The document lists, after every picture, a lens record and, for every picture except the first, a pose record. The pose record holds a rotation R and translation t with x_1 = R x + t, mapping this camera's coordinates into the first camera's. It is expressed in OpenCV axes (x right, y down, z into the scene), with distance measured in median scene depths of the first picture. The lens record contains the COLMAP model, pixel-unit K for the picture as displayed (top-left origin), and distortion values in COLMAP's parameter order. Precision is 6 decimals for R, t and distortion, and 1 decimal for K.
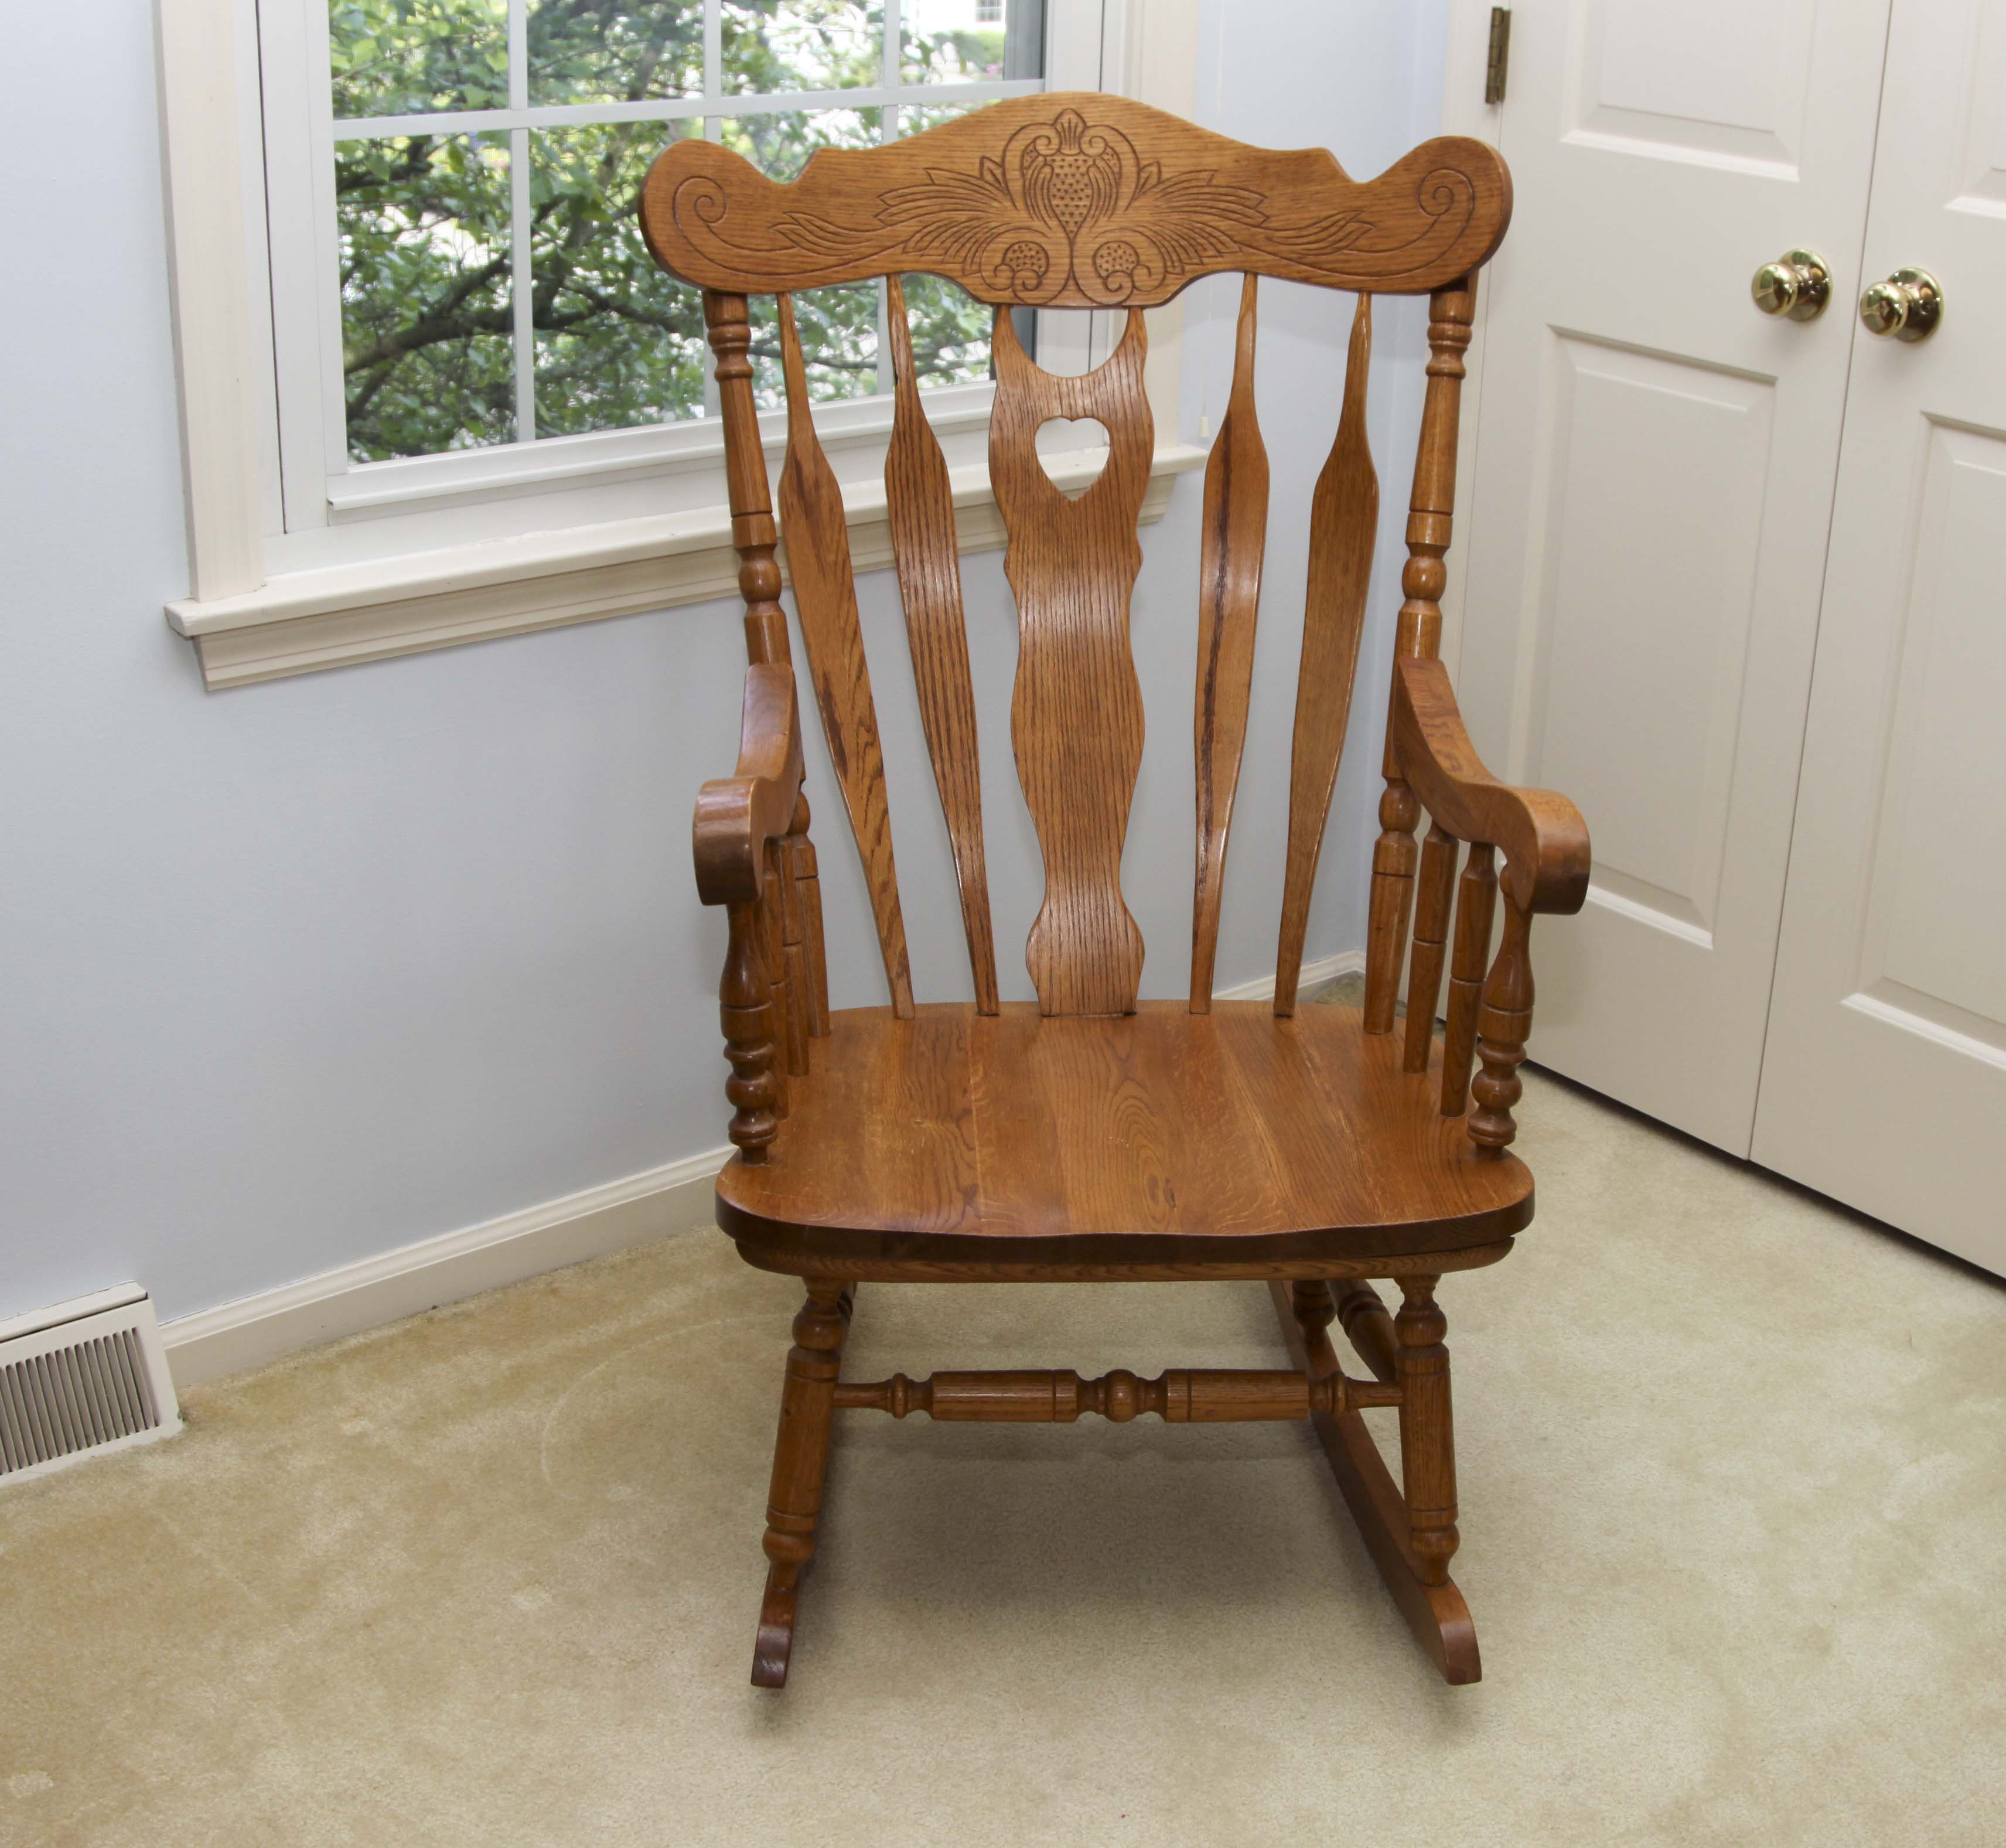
lens RADIAL K [[3004.8, 0, 1129.5], [0, 3004.8, 917.3], [0, 0, 1]] dist [-0.159343, 0.079562]
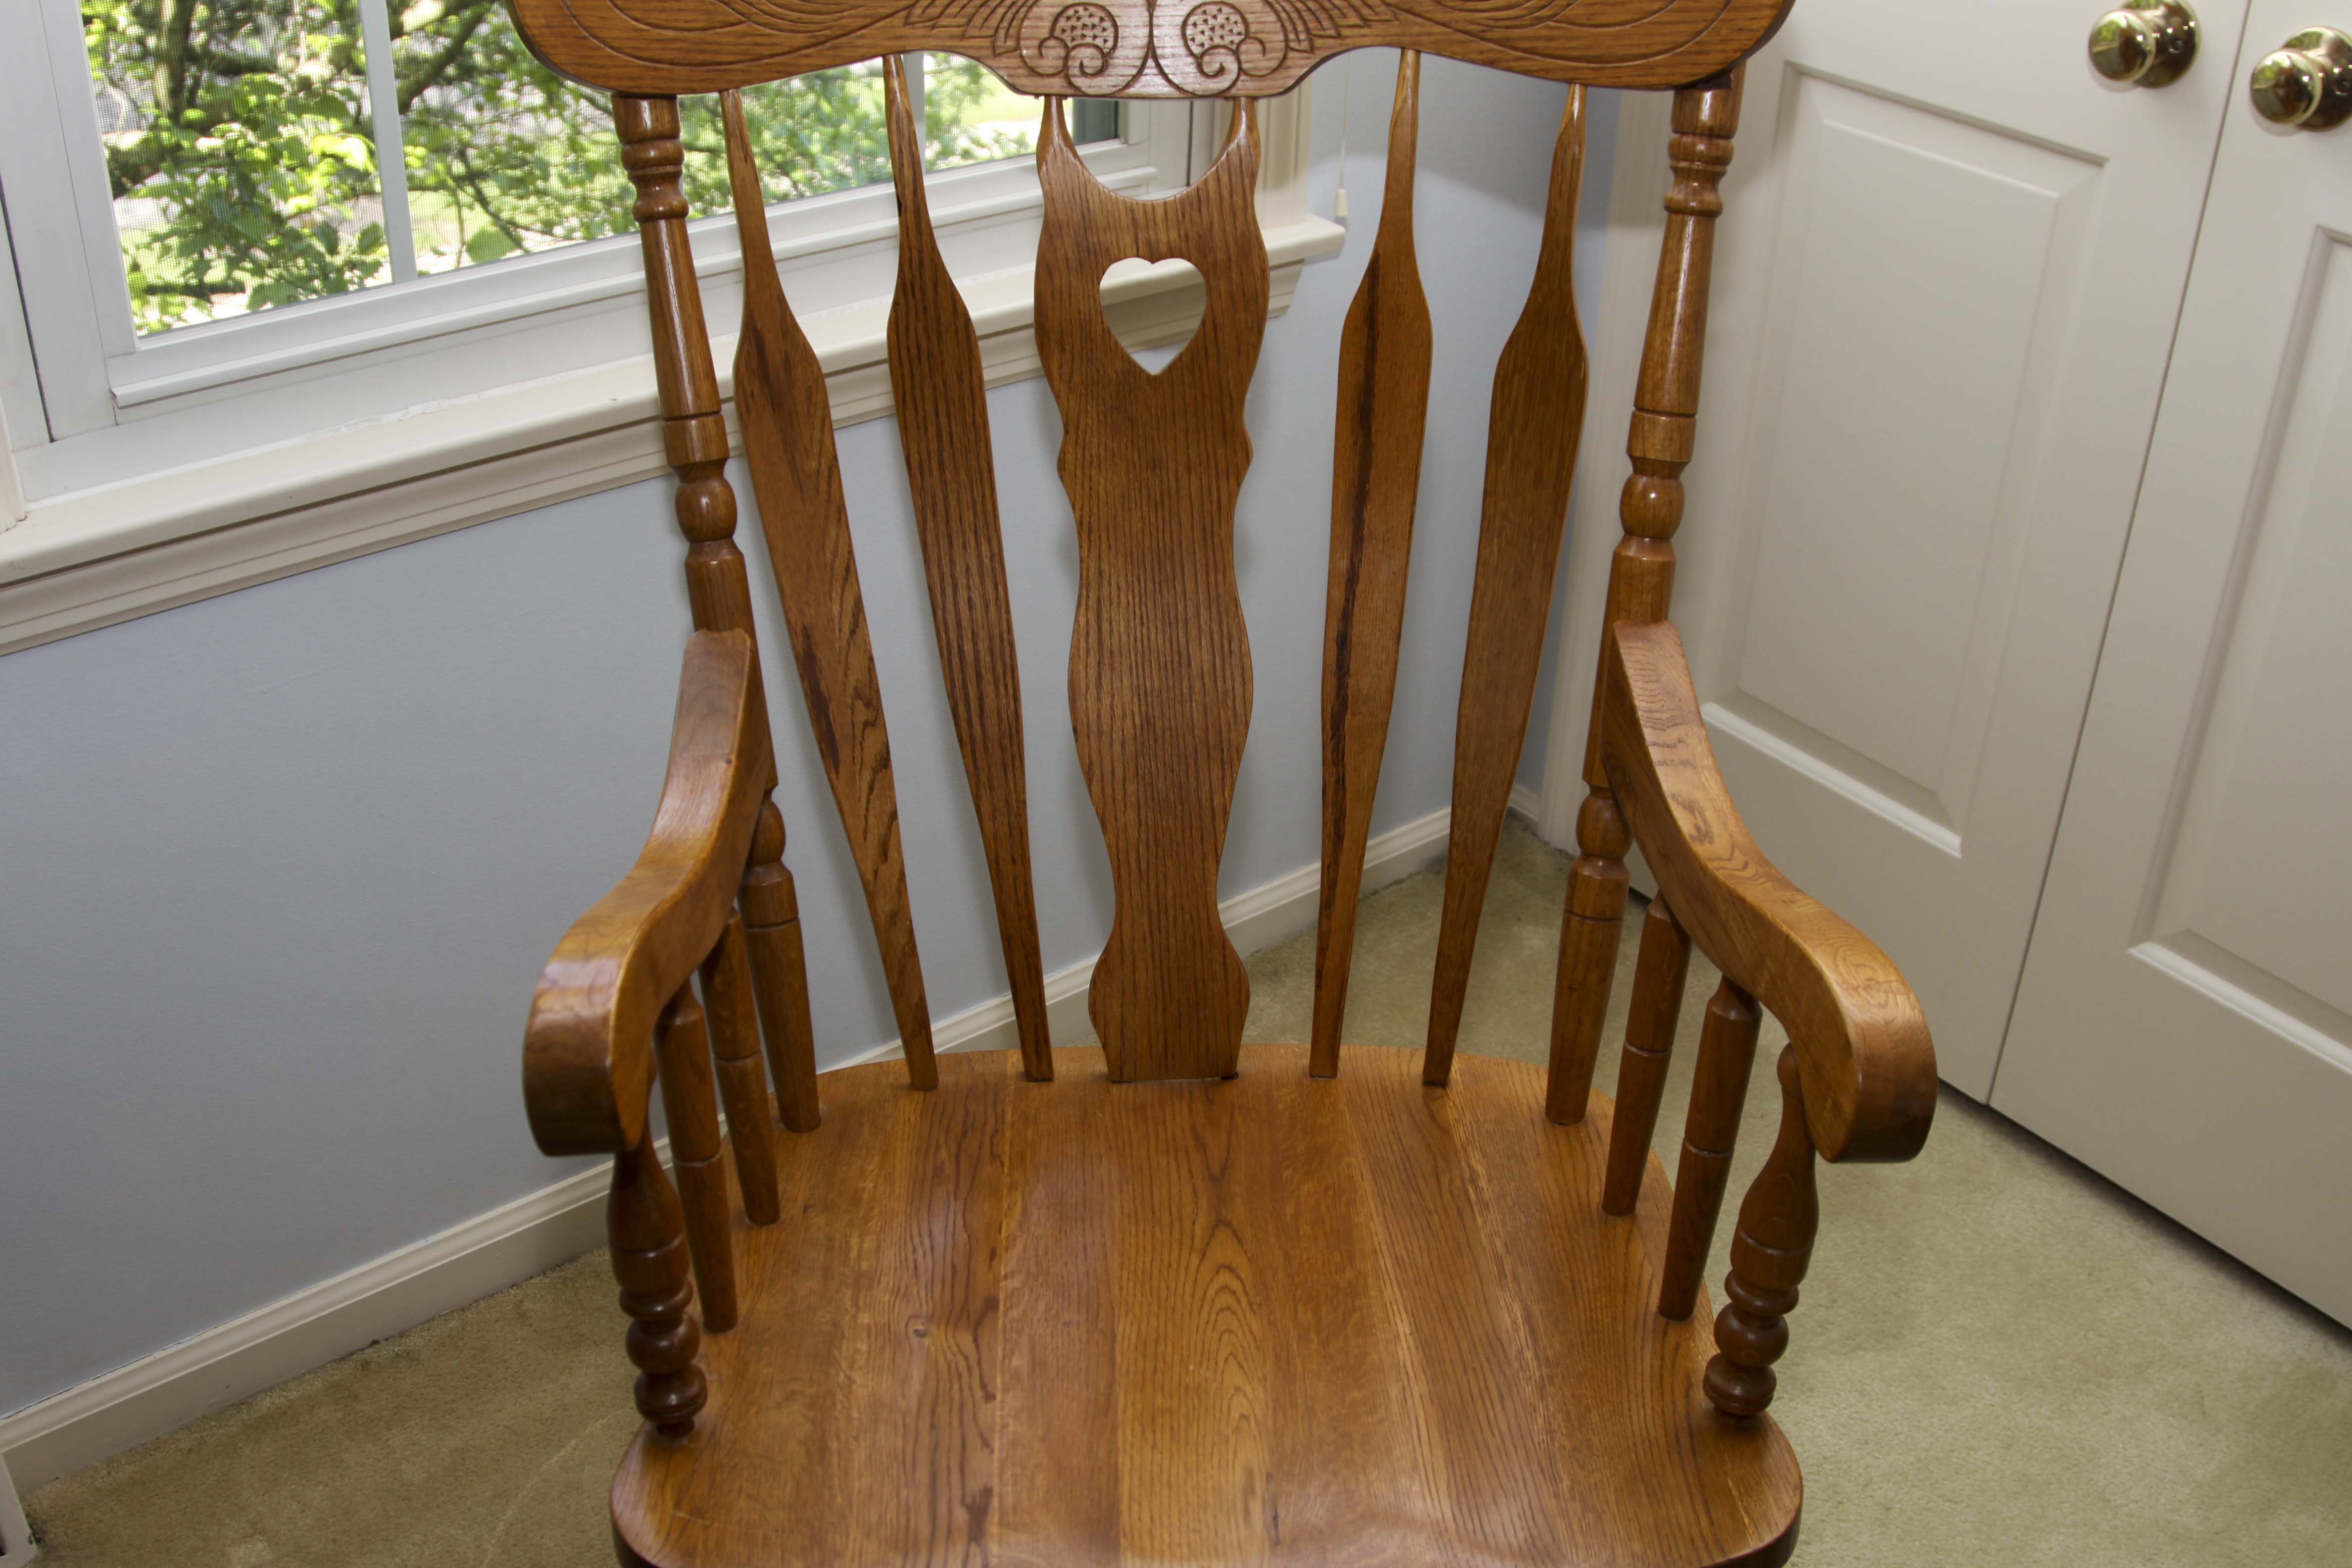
lens RADIAL K [[2513.4, 0, 1176.0], [0, 2513.4, 784.0], [0, 0, 1]] dist [-0.145973, 0.071617]
pose [[0.999268, 0.009958, -0.036936, 0.009452], [-0.003900, 0.987011, 0.160606, -0.141659], [0.038056, -0.160345, 0.986327, 0.408398]]
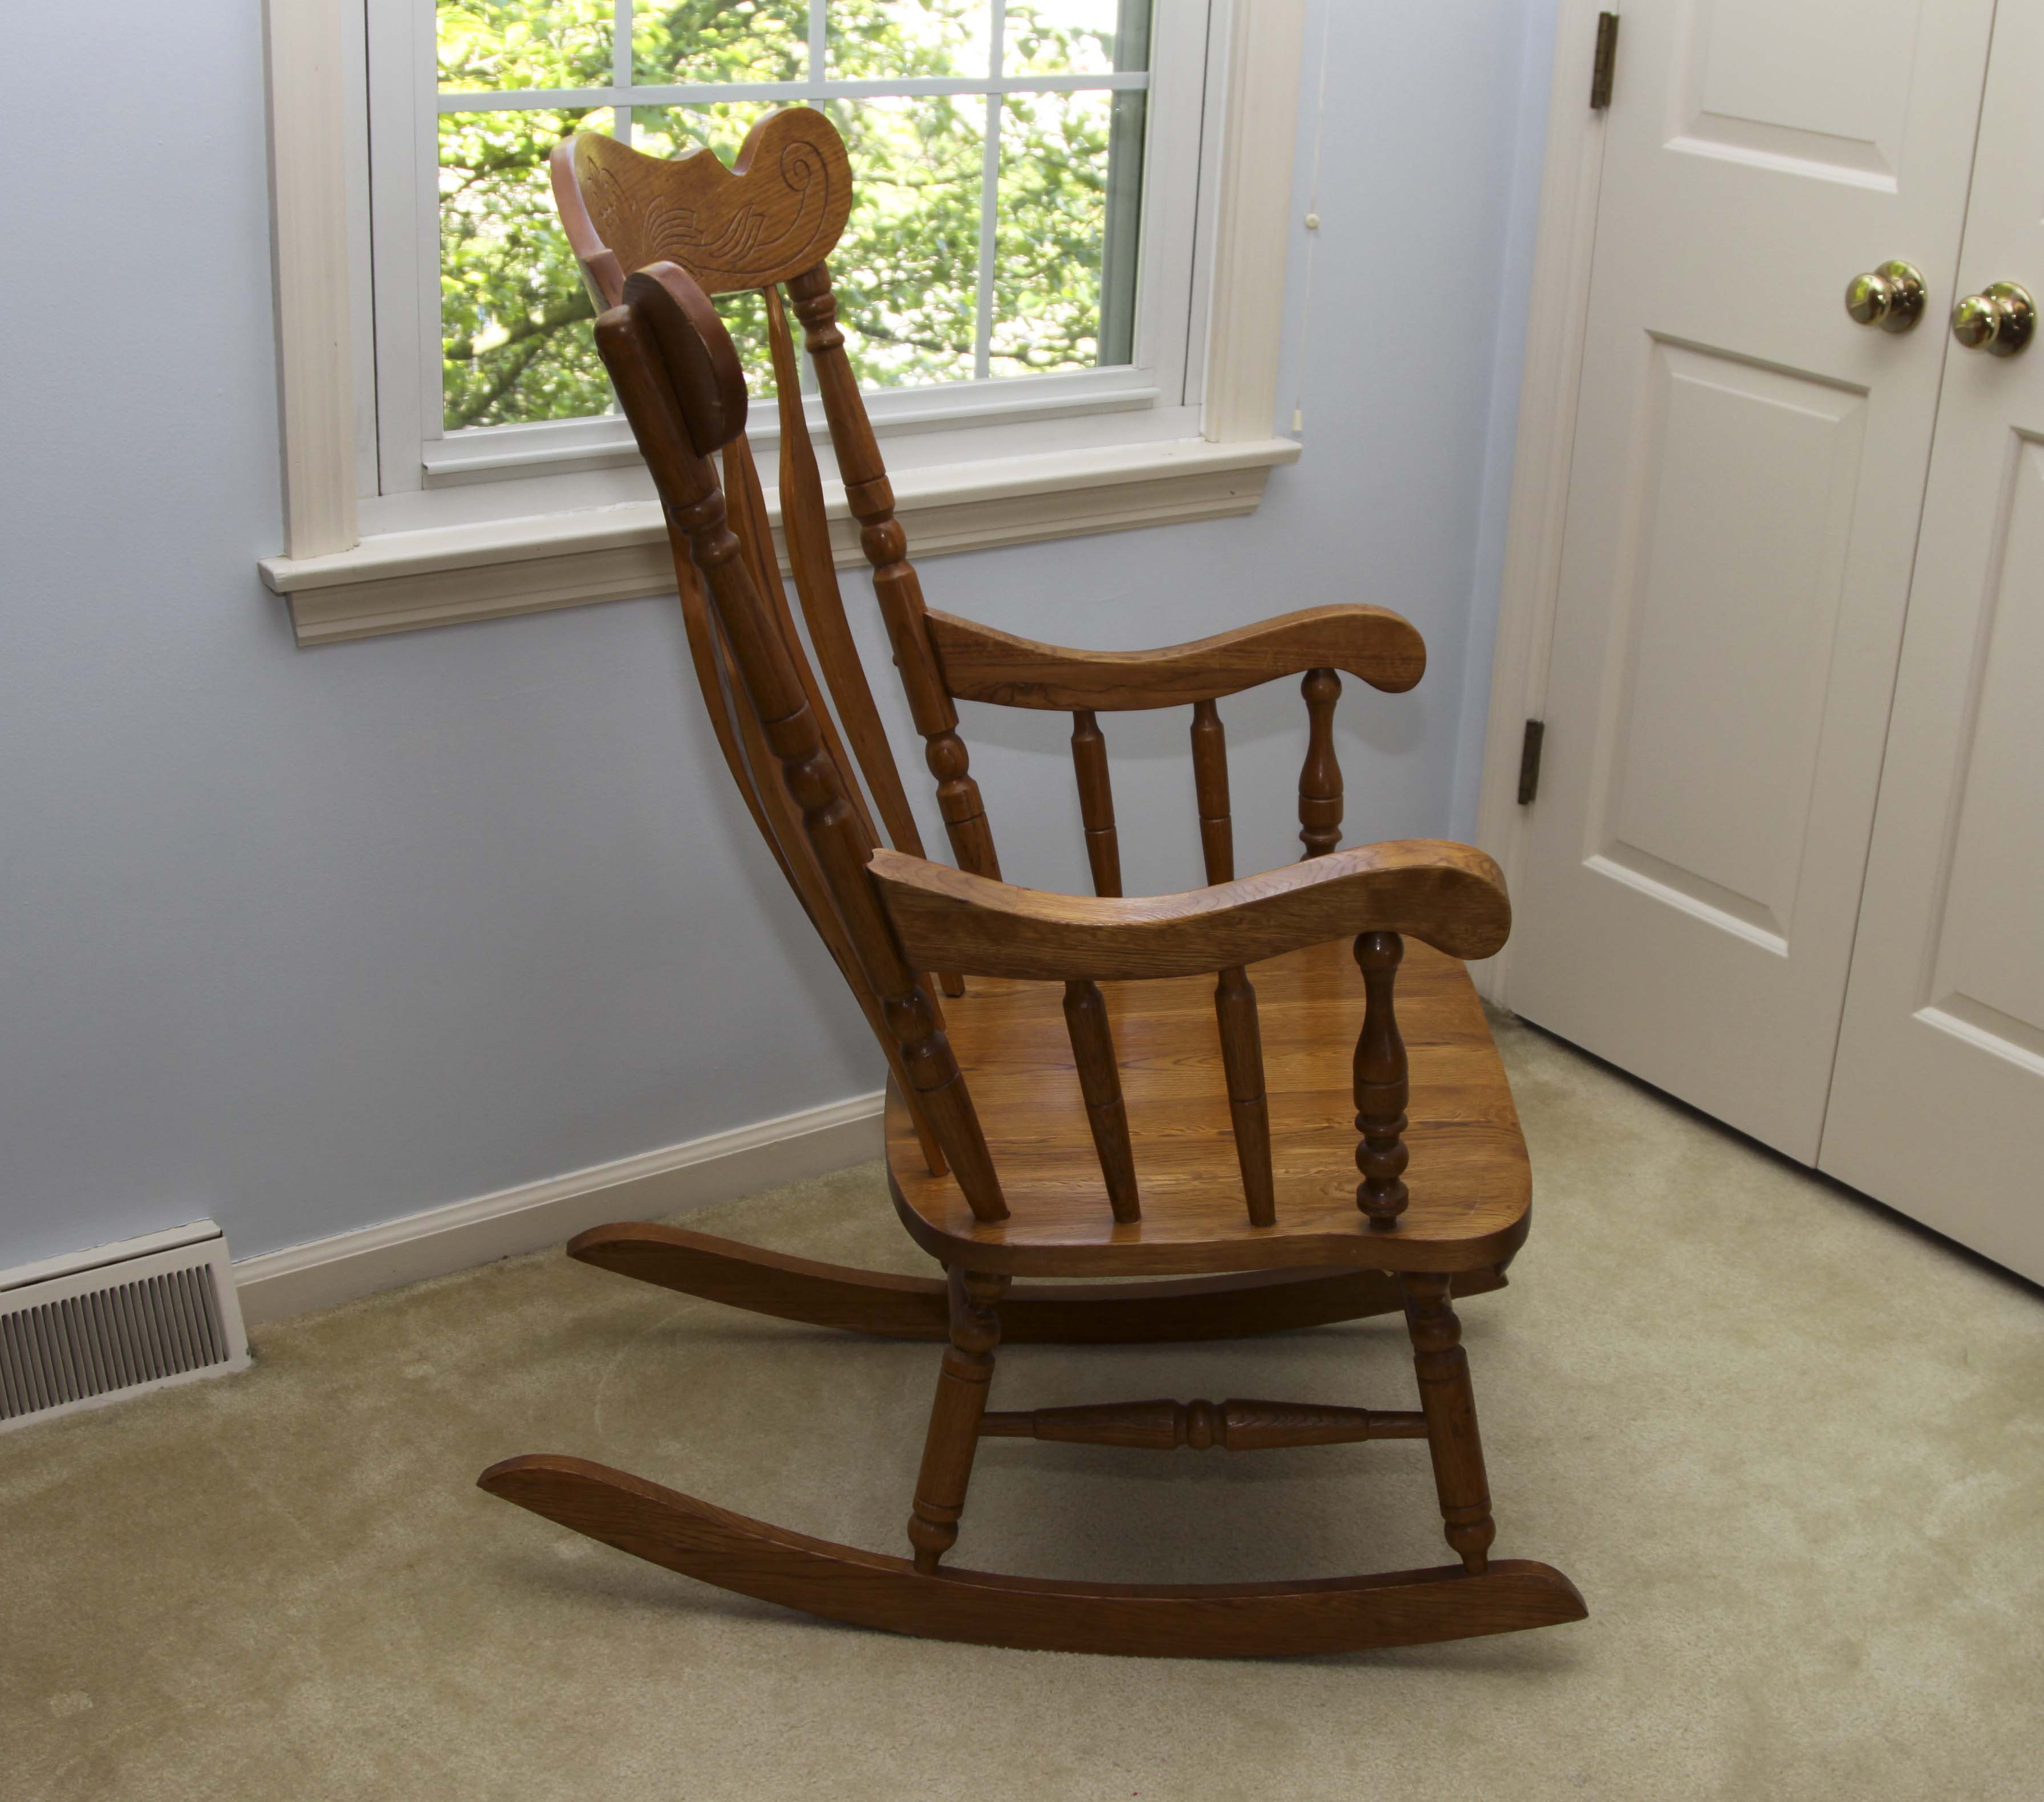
lens RADIAL K [[2927.0, 0, 1103.7], [0, 2927.0, 896.6], [0, 0, 1]] dist [-0.153453, 0.064455]
pose [[0.997448, 0.038798, -0.059937, 0.029189], [-0.038888, 0.999244, -0.000324, -0.000473], [0.059879, 0.002654, 0.998202, 0.017079]]
